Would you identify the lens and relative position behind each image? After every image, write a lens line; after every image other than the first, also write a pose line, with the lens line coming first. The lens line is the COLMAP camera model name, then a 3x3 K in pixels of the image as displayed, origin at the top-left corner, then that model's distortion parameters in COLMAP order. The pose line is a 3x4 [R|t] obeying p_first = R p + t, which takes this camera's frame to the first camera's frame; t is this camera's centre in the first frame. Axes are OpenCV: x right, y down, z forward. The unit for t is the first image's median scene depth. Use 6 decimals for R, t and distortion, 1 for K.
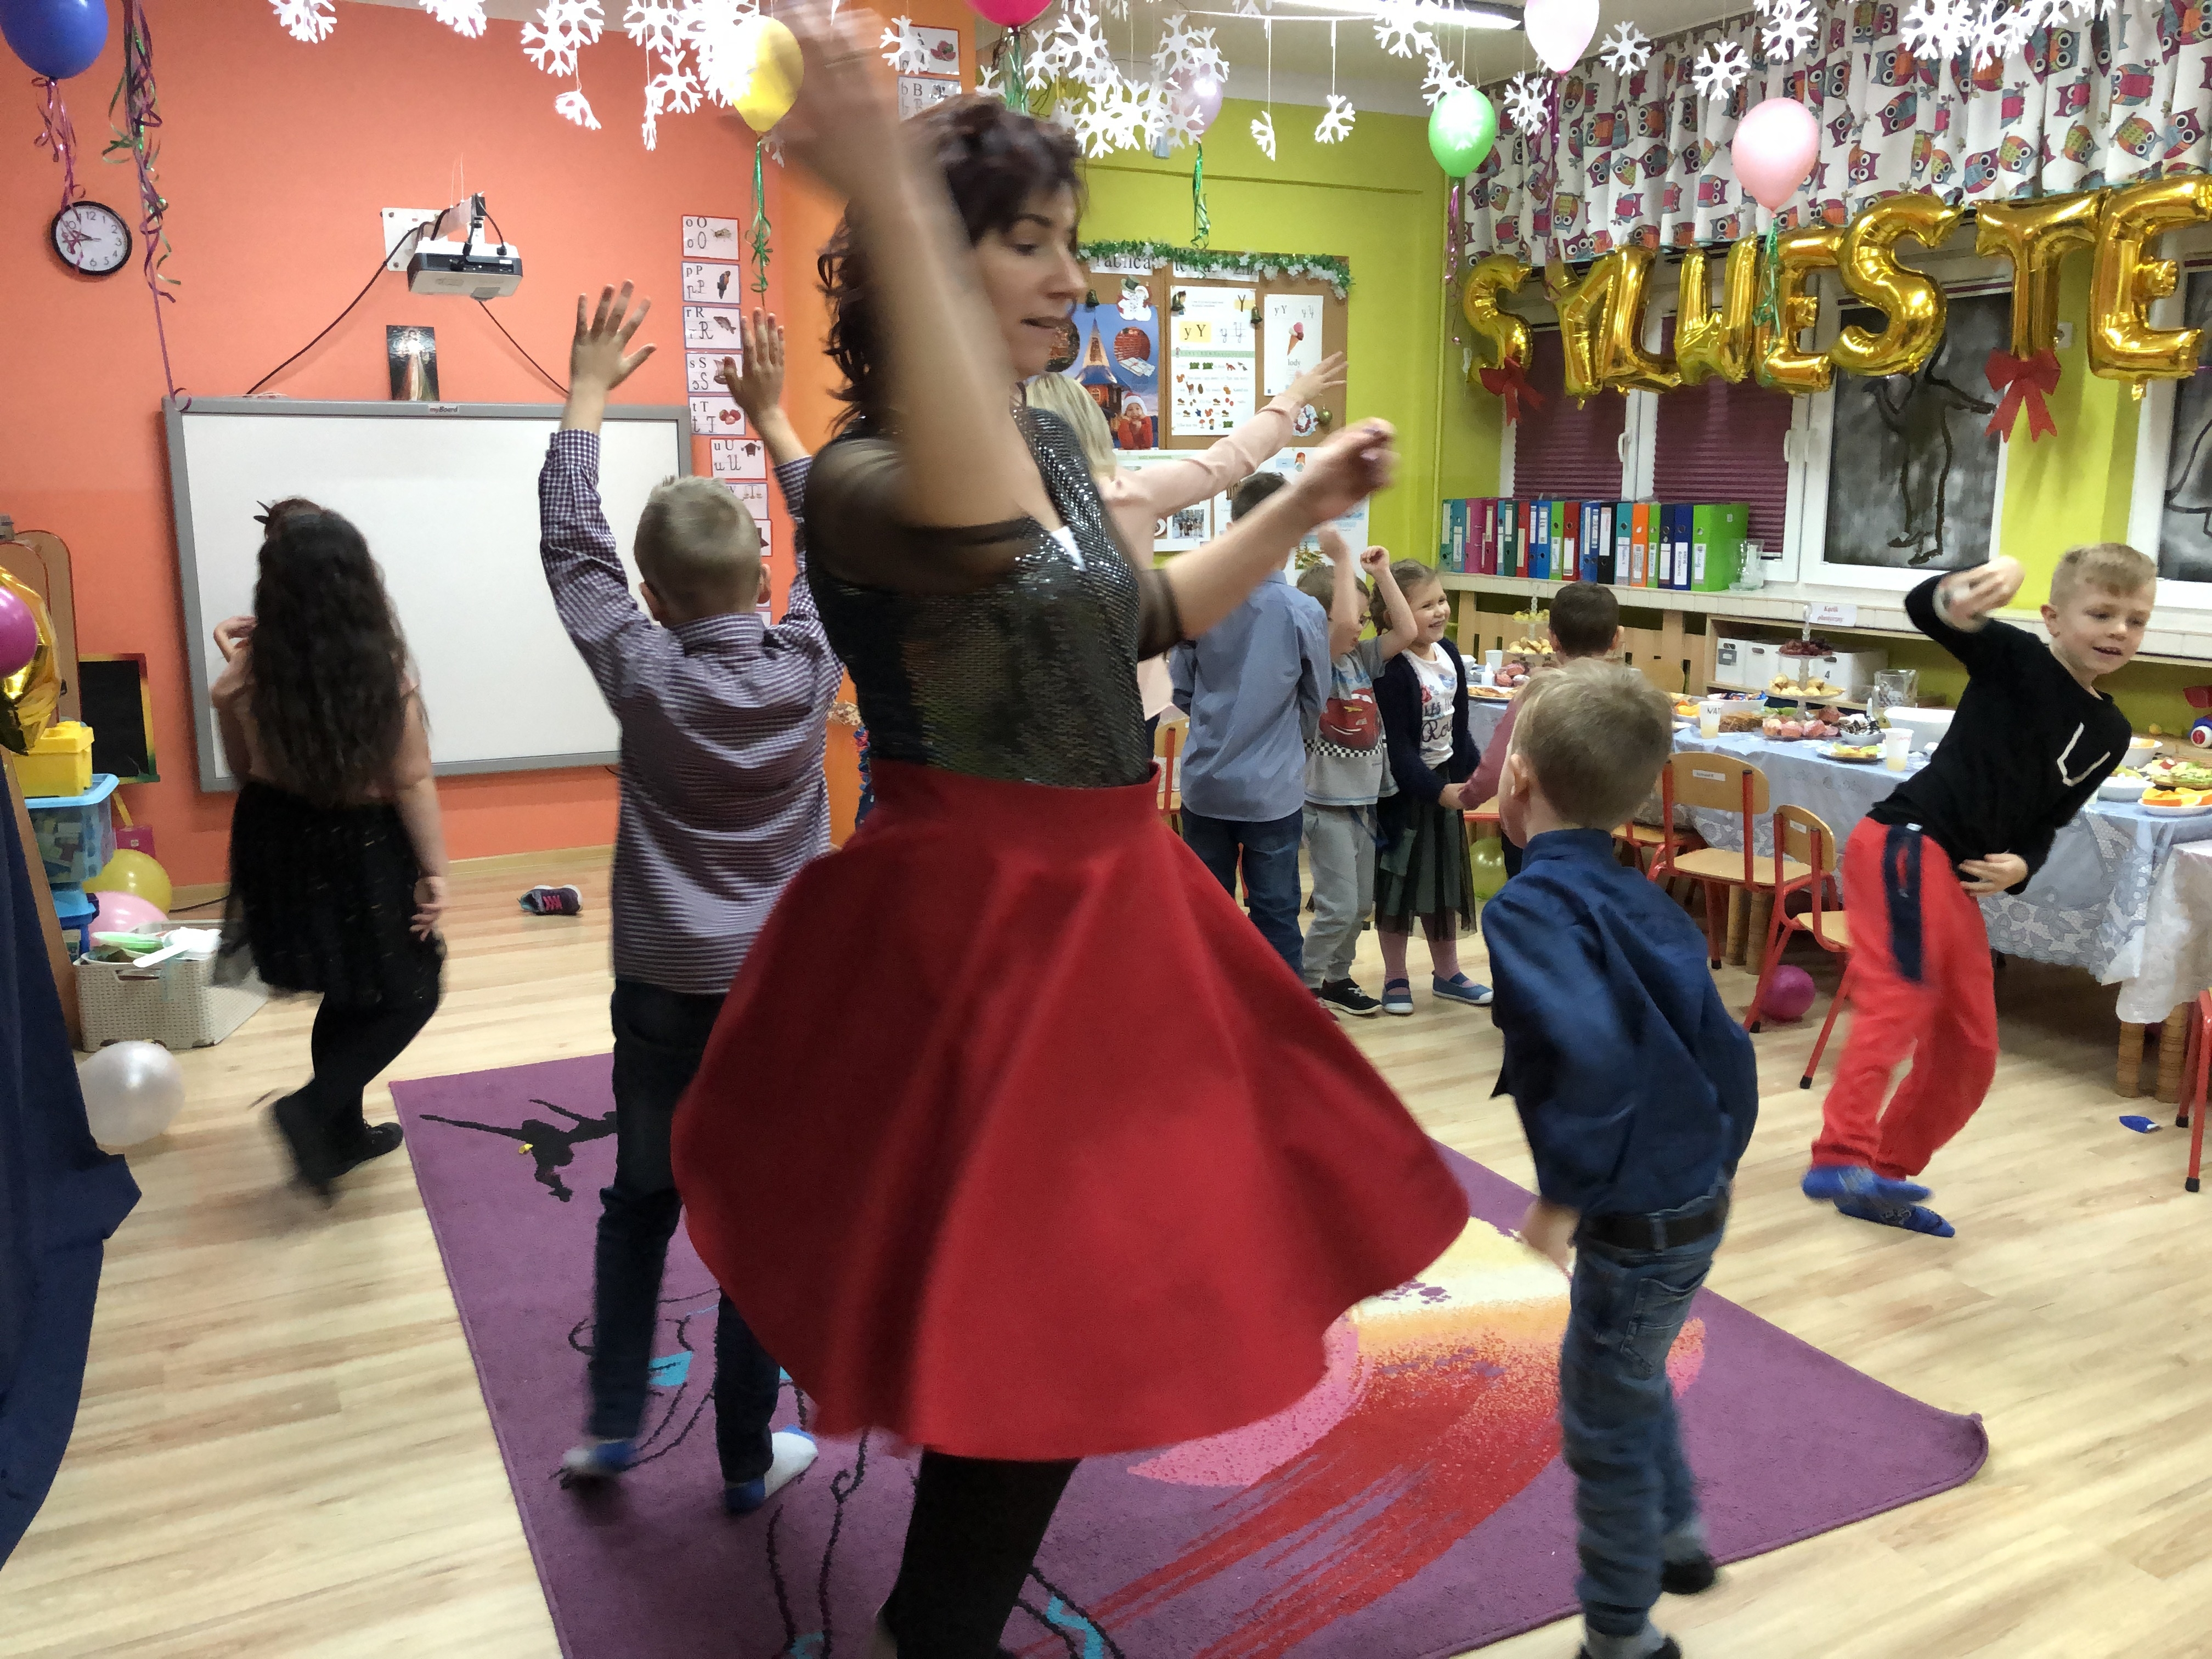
lens RADIAL K [[1805.6, 0, 1079.6], [0, 1805.6, 842.5], [0, 0, 1]] dist [0.042197, -0.046808]
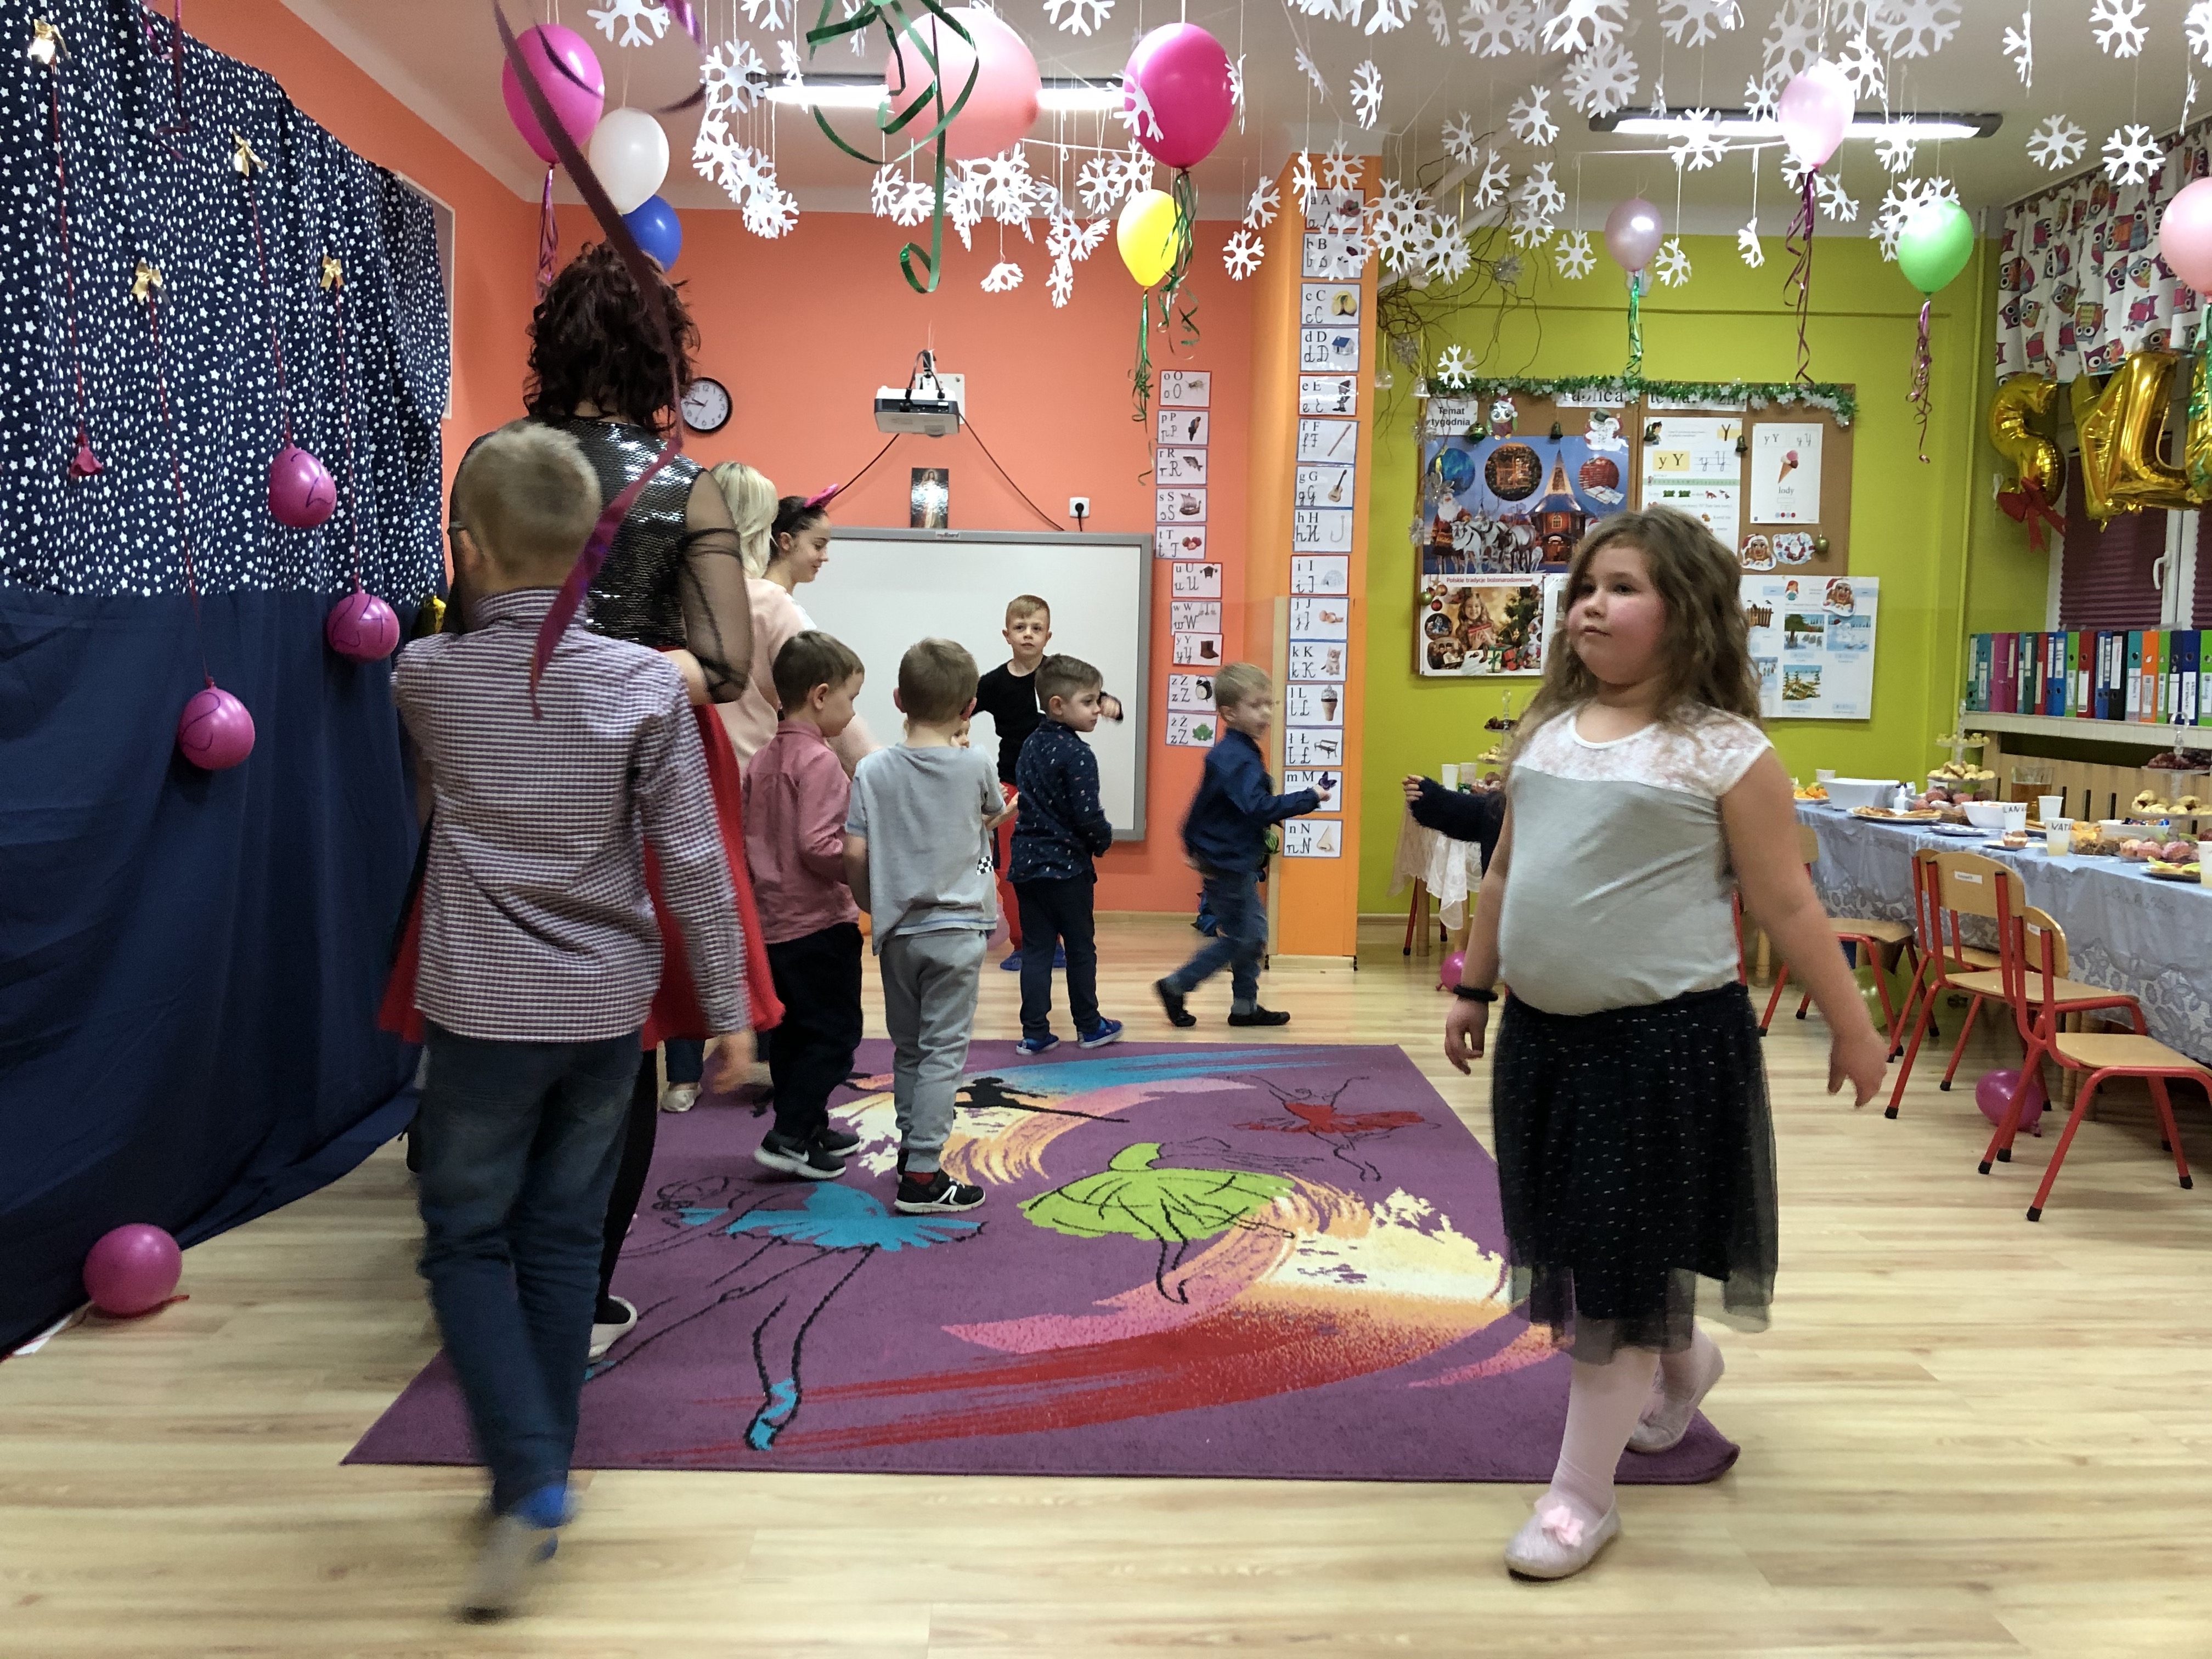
lens RADIAL K [[1805.6, 0, 1079.2], [0, 1805.6, 842.5], [0, 0, 1]] dist [0.042197, -0.046808]
pose [[0.902144, 0.061536, -0.427025, 0.238314], [-0.105352, 0.991234, -0.079728, 0.048199], [0.418376, 0.116914, 0.900718, -0.022927]]
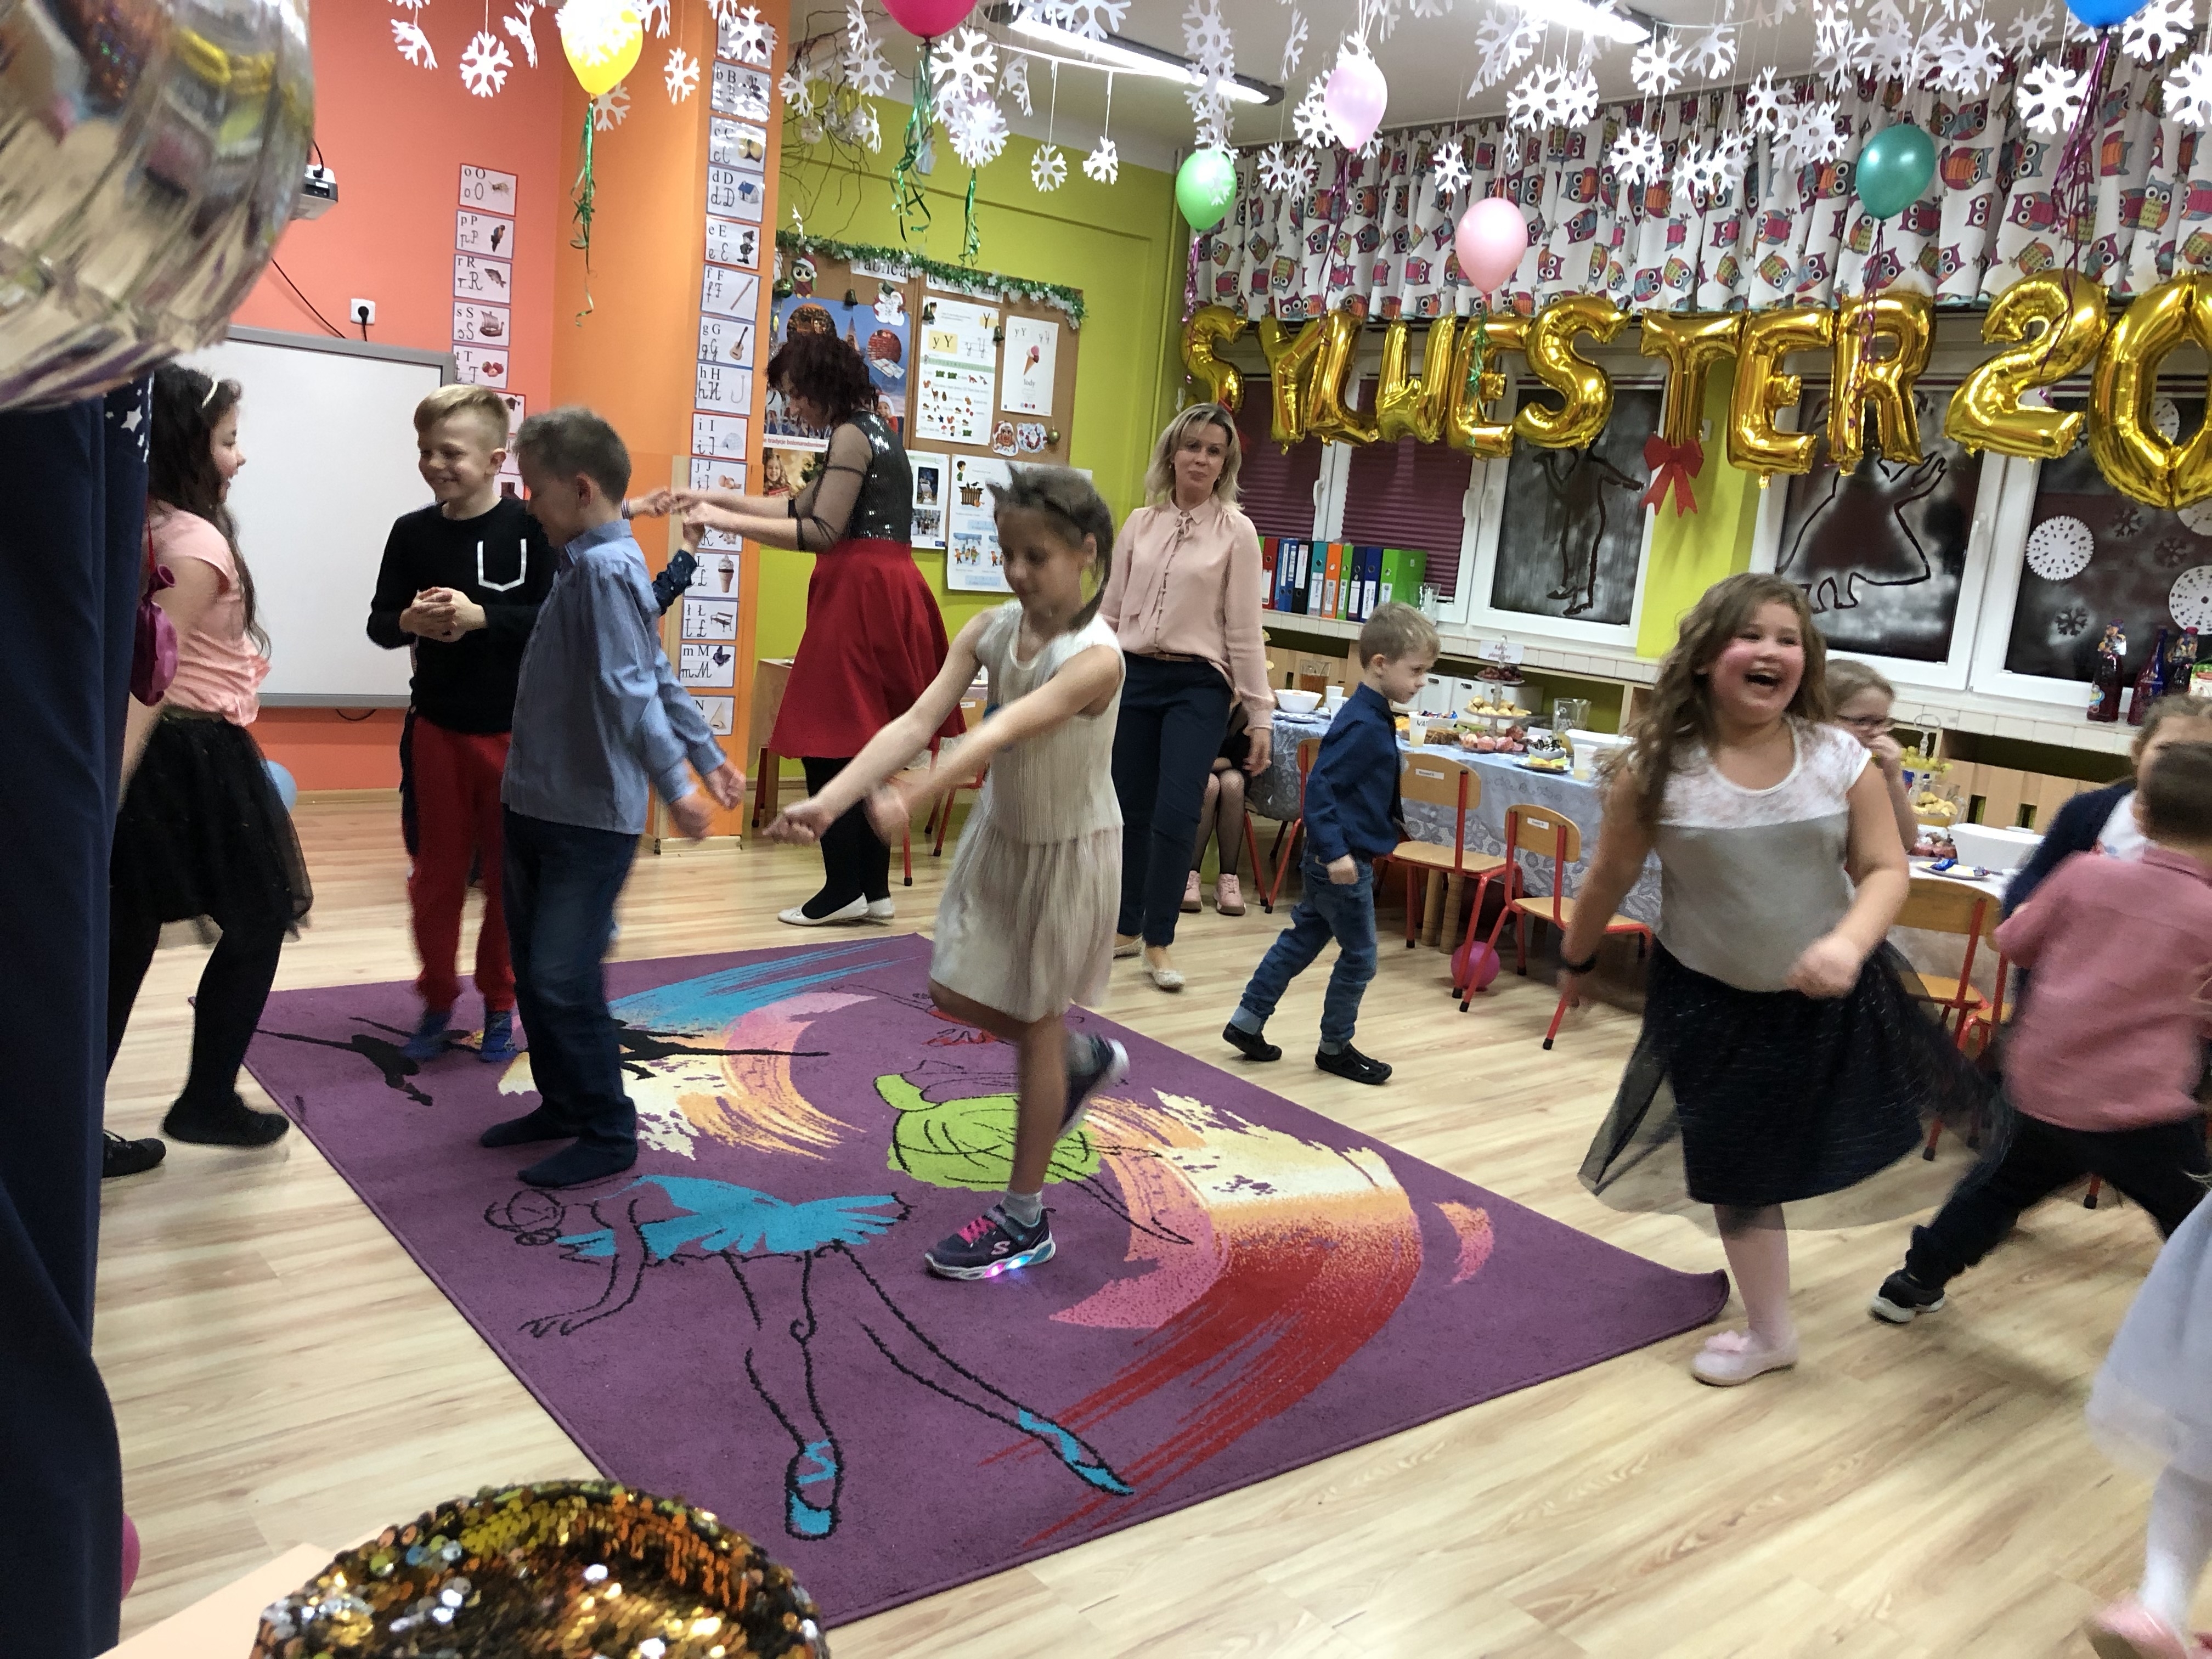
lens RADIAL K [[1805.6, 0, 1085.7], [0, 1805.6, 834.0], [0, 0, 1]] dist [0.042197, -0.046808]
pose [[0.971514, 0.054896, 0.230537, -0.093350], [-0.050549, 0.998416, -0.024723, 0.028737], [-0.231529, 0.012365, 0.972749, -0.045106]]
